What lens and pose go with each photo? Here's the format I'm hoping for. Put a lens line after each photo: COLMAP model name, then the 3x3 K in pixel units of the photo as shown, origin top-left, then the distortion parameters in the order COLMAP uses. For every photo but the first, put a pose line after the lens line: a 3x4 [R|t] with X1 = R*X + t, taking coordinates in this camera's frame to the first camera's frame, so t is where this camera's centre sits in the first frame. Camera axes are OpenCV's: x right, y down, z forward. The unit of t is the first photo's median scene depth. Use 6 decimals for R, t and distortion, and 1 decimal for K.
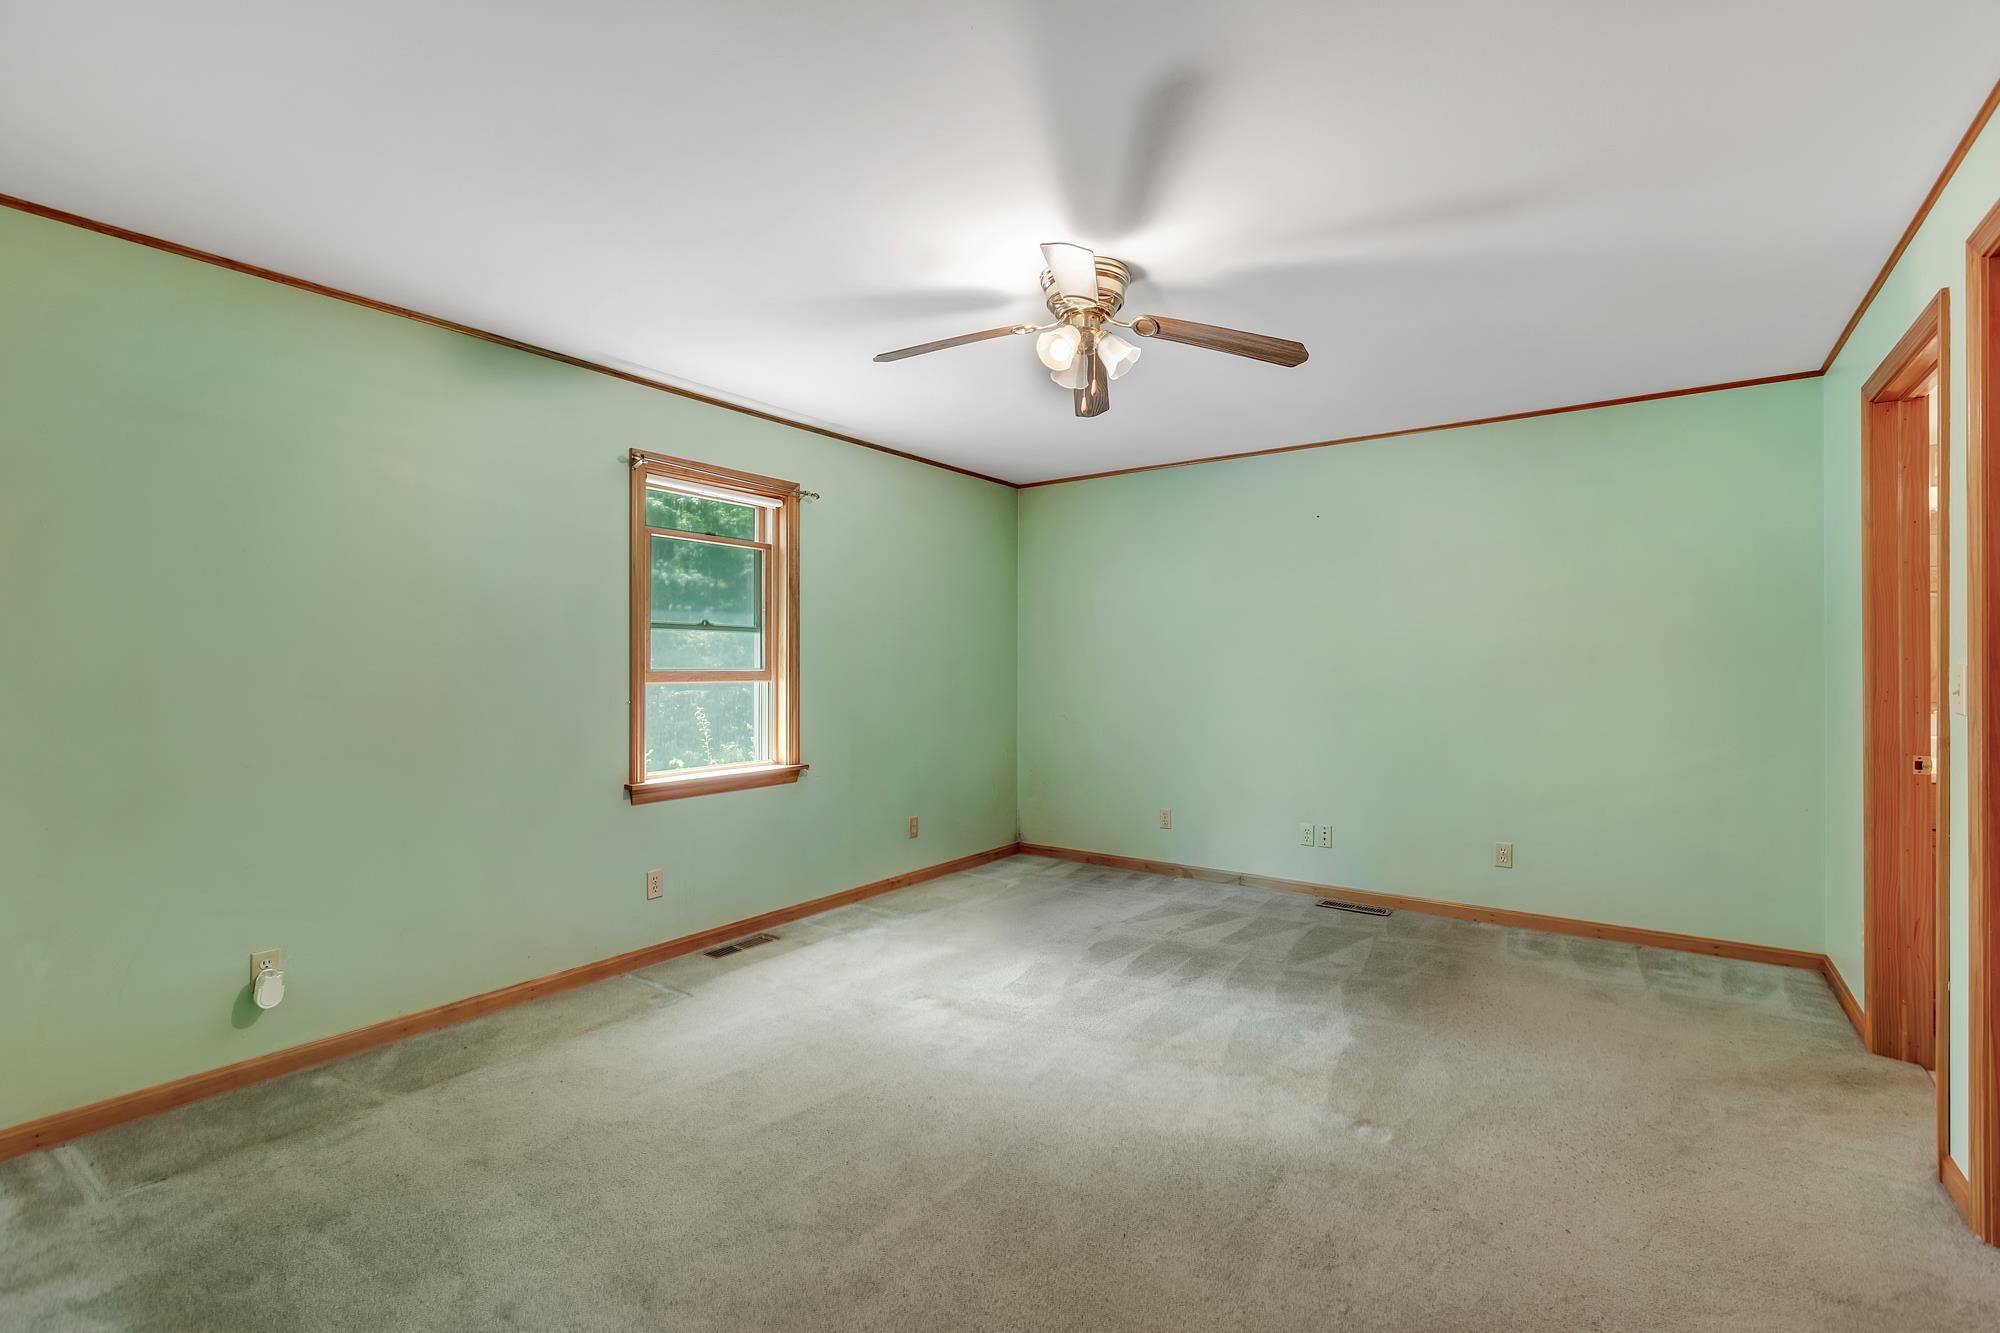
lens RADIAL K [[905.2, 0, 1003.3], [0, 905.2, 659.6], [0, 0, 1]] dist [-0.001476, -0.001288]
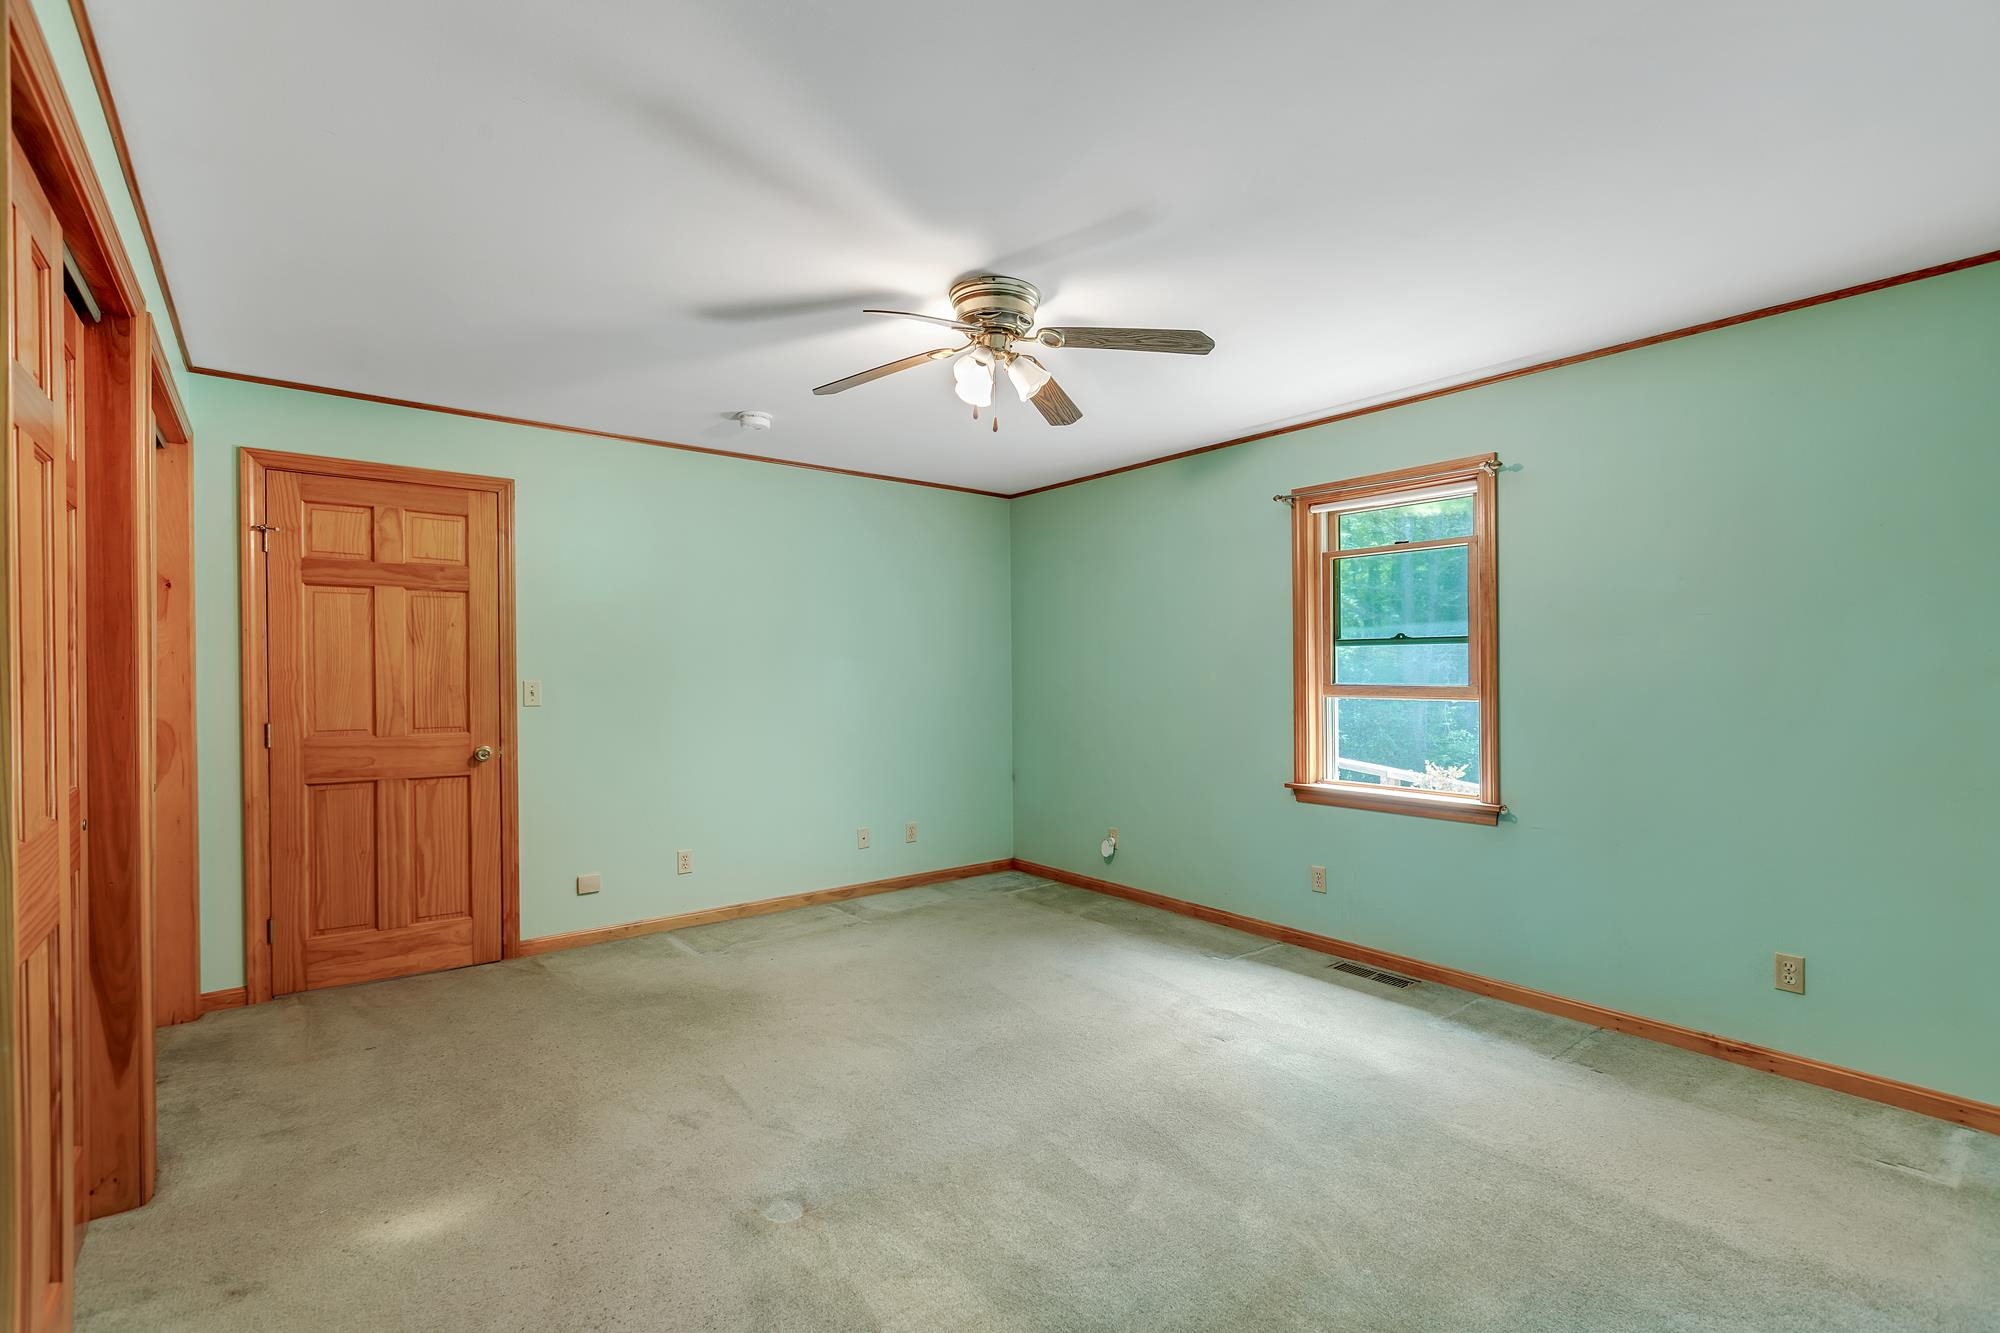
lens RADIAL K [[905.2, 0, 1011.8], [0, 905.2, 674.5], [0, 0, 1]] dist [-0.001476, -0.001288]
pose [[-0.270430, 0.000121, -0.962740, 0.776415], [0.003140, 0.999995, -0.000756, -0.000605], [0.962735, -0.003228, -0.270429, 0.947671]]
